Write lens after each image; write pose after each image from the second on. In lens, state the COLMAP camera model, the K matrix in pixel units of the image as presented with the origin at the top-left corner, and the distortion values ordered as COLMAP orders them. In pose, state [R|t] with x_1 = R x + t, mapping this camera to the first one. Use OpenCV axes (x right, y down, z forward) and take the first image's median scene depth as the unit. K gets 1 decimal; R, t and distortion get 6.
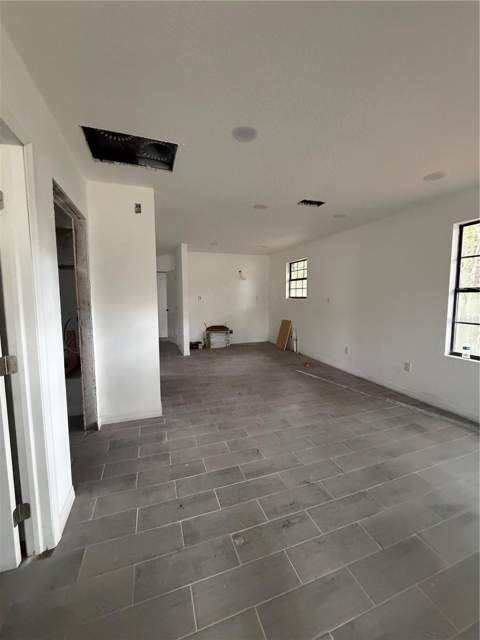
lens RADIAL K [[257.0, 0, 240.0], [0, 257.0, 320.0], [0, 0, 1]] dist [0.001326, 0.000144]
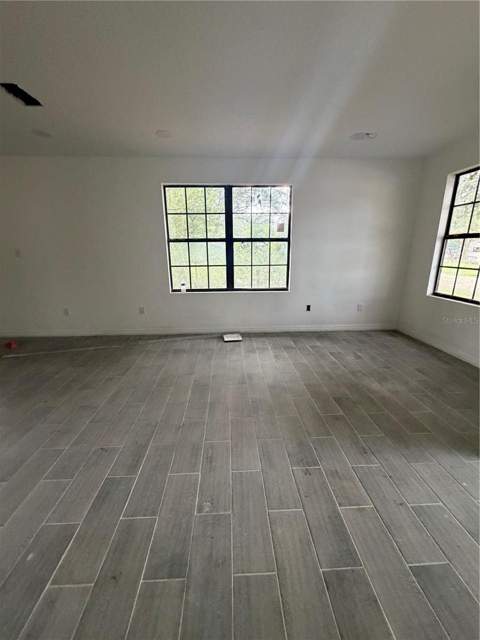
lens RADIAL K [[254.9, 0, 236.8], [0, 254.9, 320.4], [0, 0, 1]] dist [0.000009, 0.000080]
pose [[0.294844, -0.252000, 0.921717, -0.333139], [0.099562, 0.967450, 0.232655, 0.006568], [-0.950344, 0.023171, 0.310337, 0.311557]]
